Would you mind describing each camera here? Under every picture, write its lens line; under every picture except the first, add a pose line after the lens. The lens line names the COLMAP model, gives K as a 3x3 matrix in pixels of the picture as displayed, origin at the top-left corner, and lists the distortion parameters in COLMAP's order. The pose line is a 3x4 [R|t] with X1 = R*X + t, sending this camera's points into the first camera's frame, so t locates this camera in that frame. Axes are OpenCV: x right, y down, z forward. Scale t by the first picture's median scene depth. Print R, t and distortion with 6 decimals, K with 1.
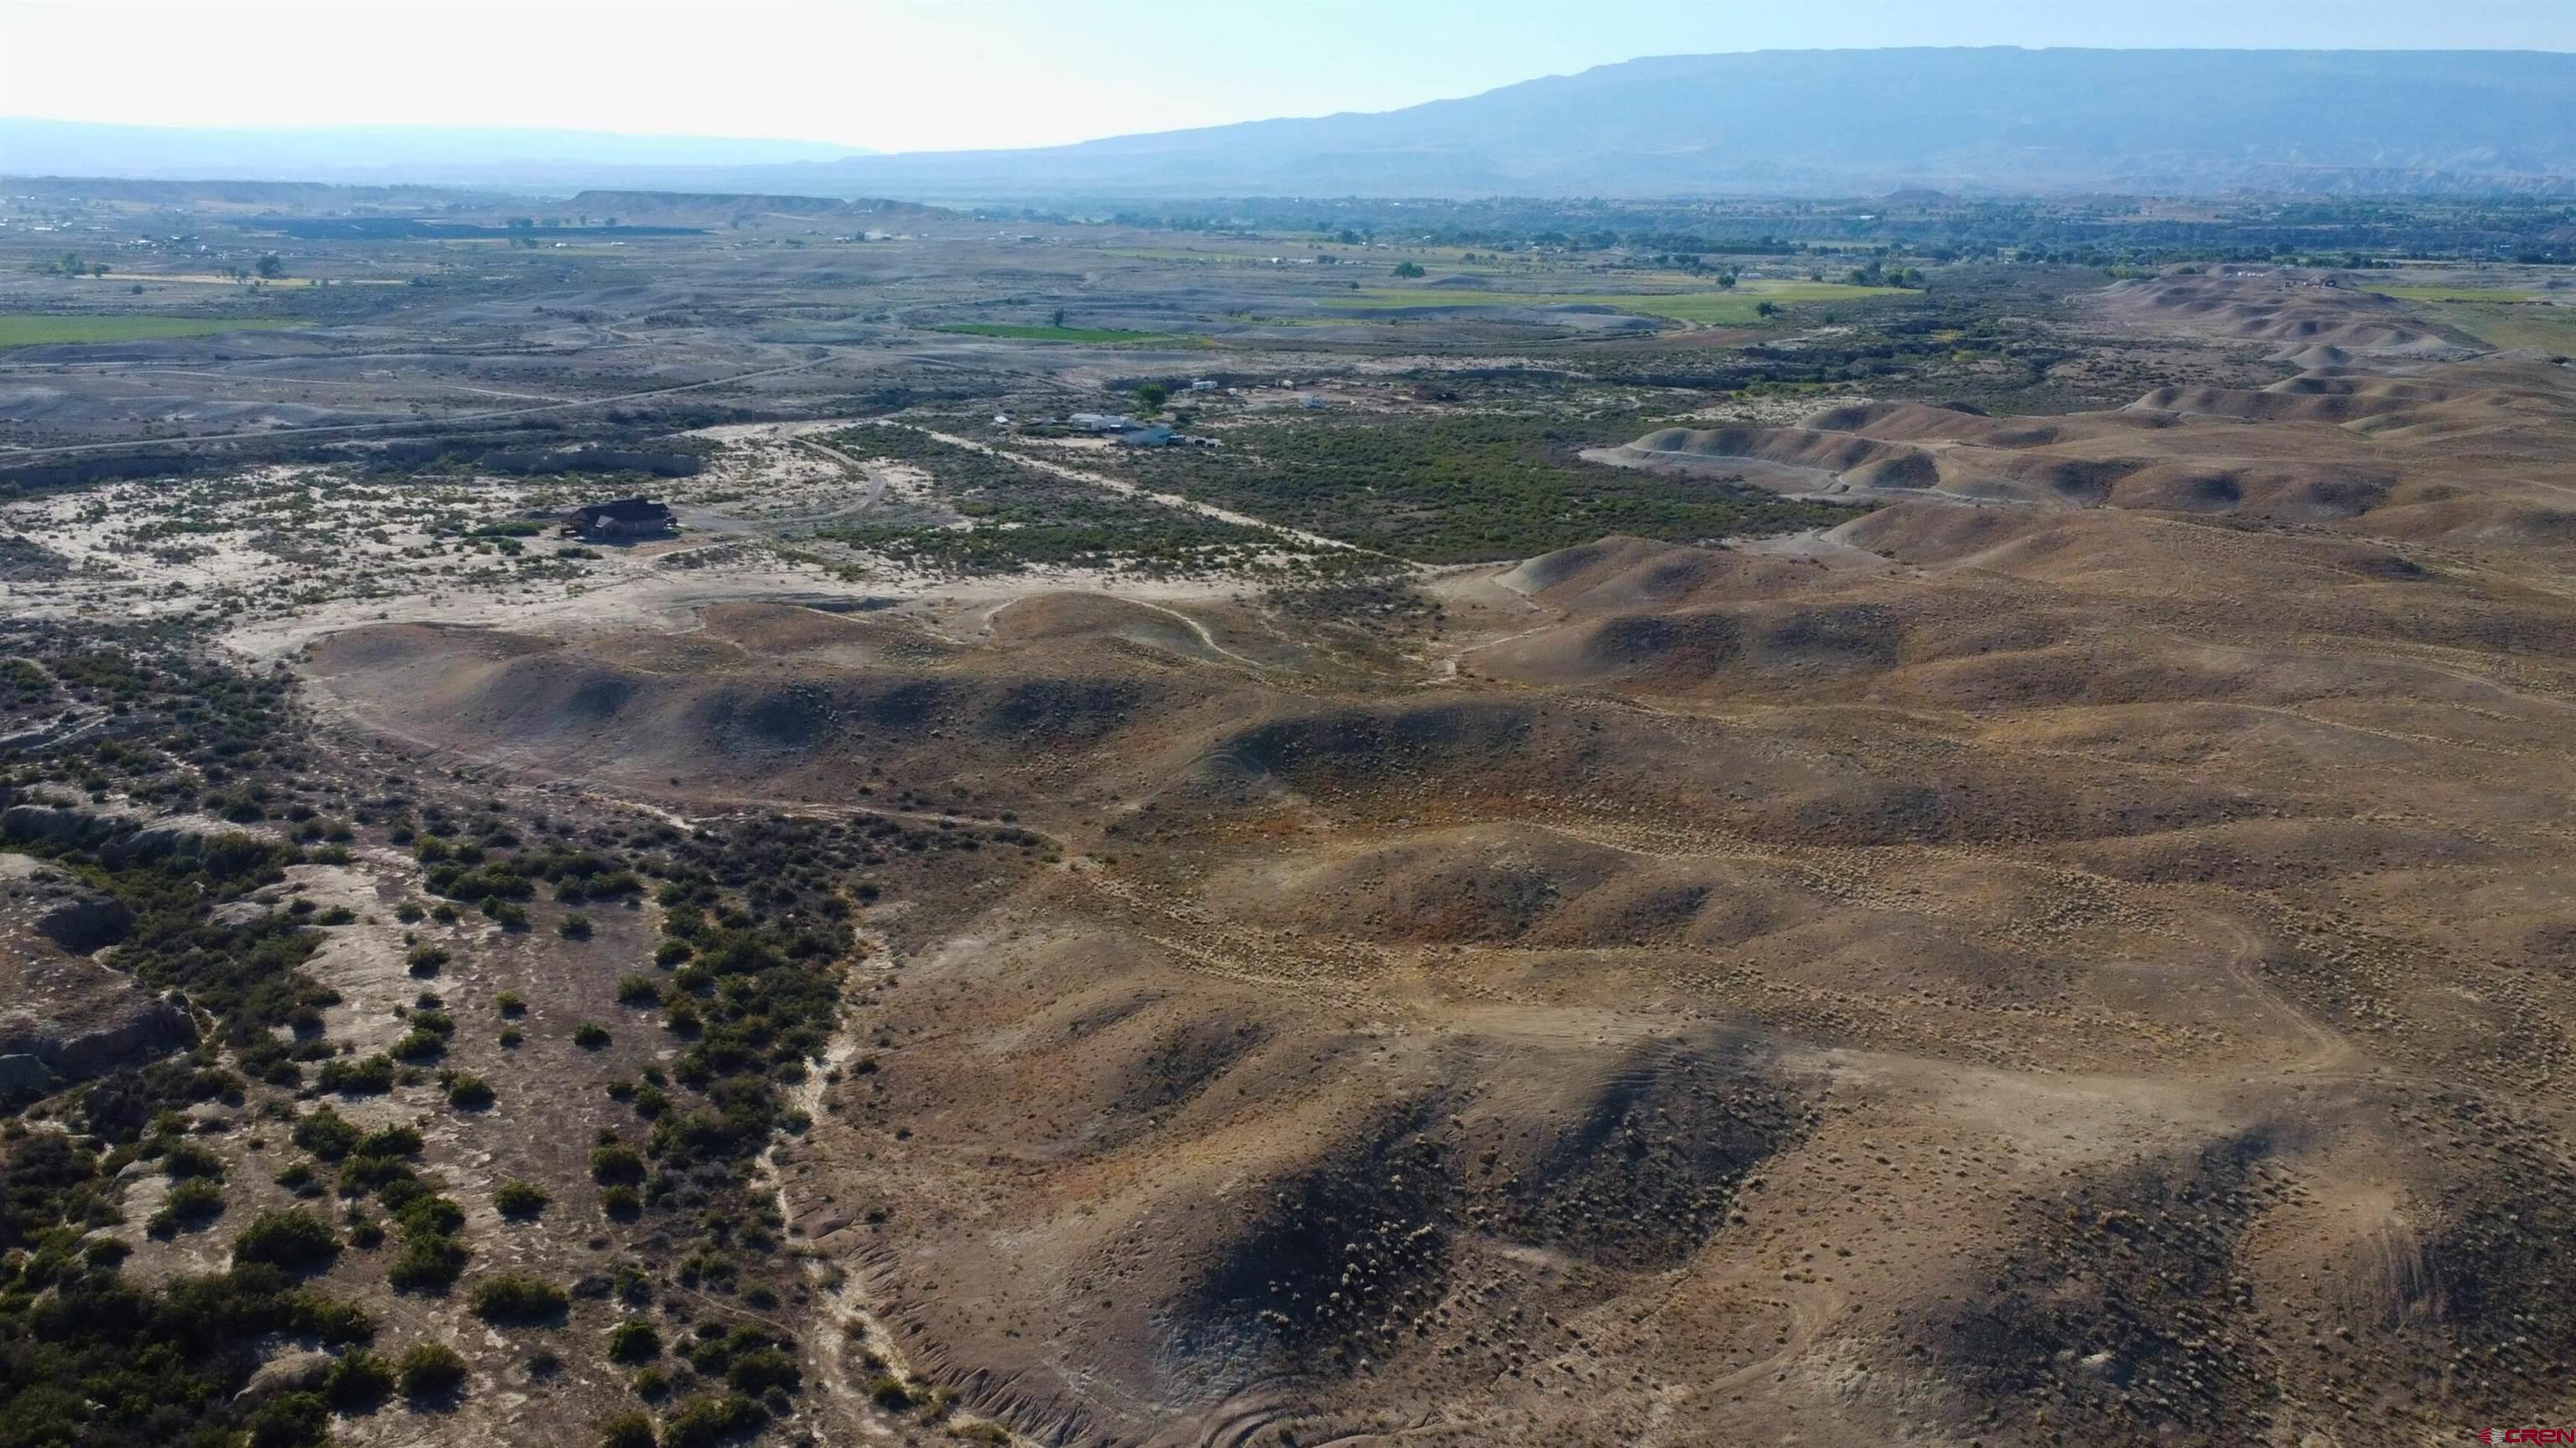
lens RADIAL K [[2259.6, 0, 1288.8], [0, 2259.6, 754.9], [0, 0, 1]] dist [0.000662, -0.001602]
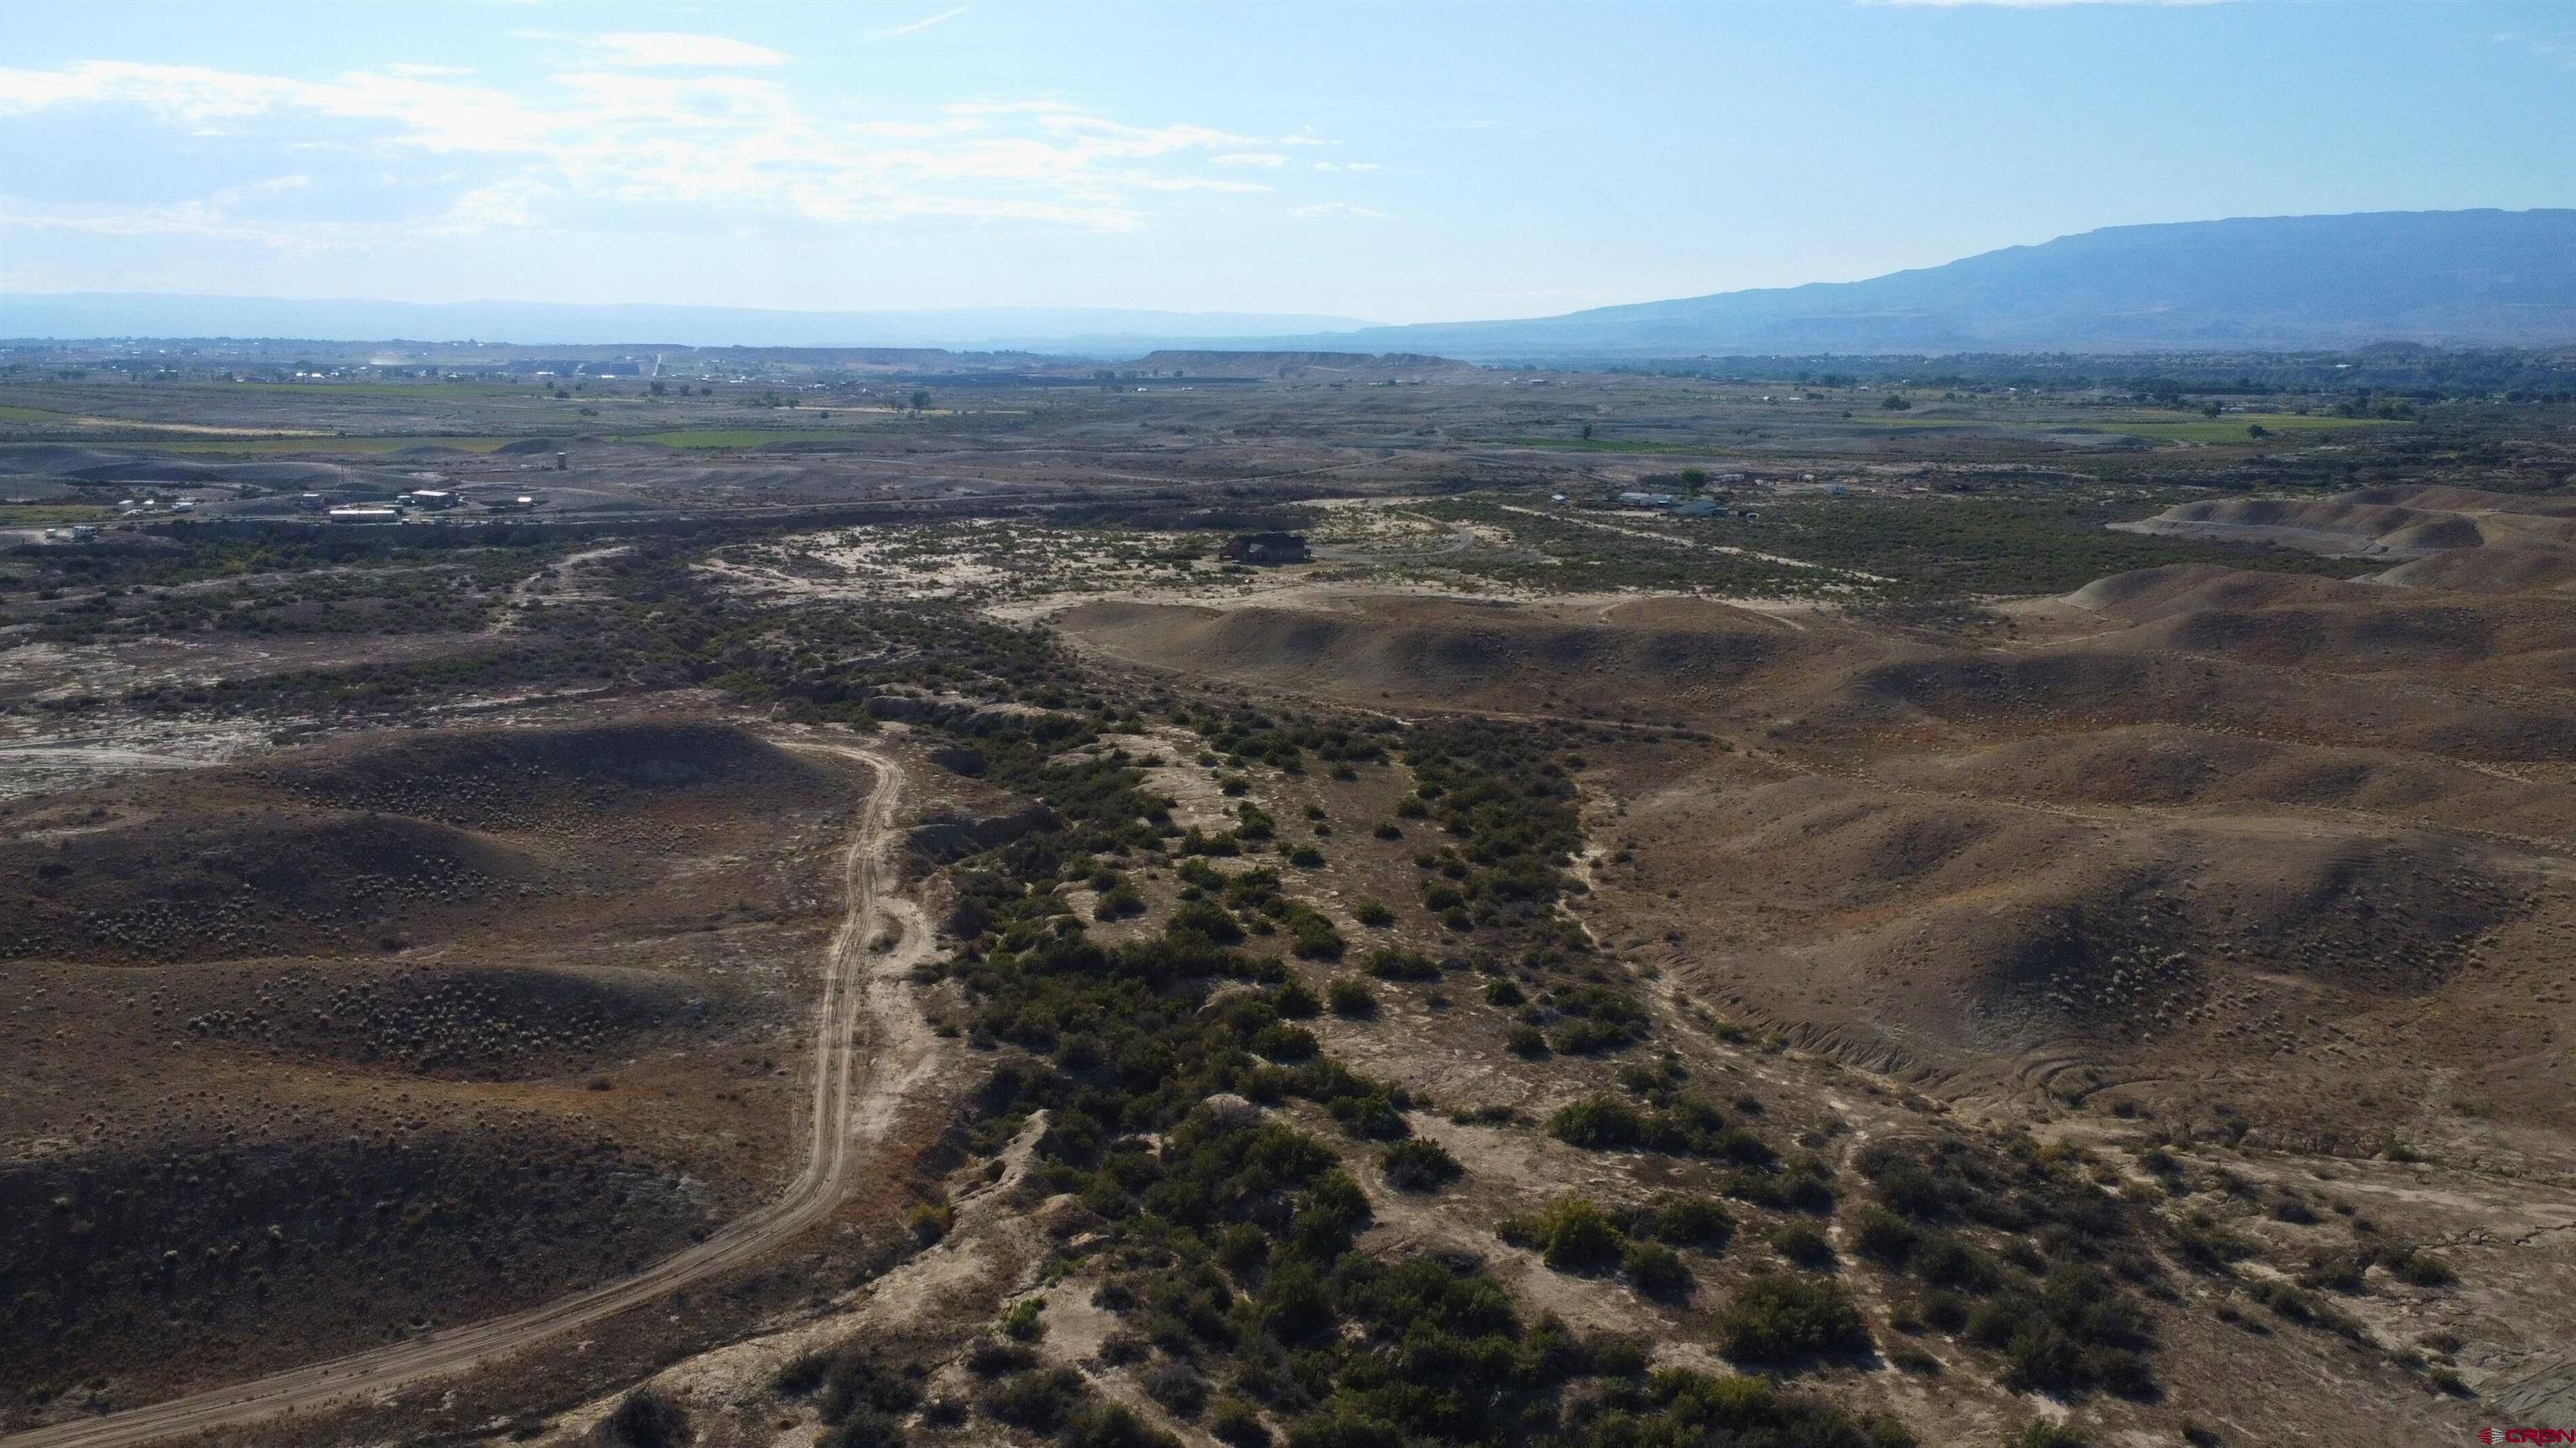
lens RADIAL K [[2063.4, 0, 1240.3], [0, 2063.4, 728.2], [0, 0, 1]] dist [-0.003869, -0.001982]
pose [[0.974051, 0.029293, -0.224426, -0.071138], [-0.047340, 0.996025, -0.075459, 0.081273], [0.221323, 0.084125, 0.971565, -0.054524]]
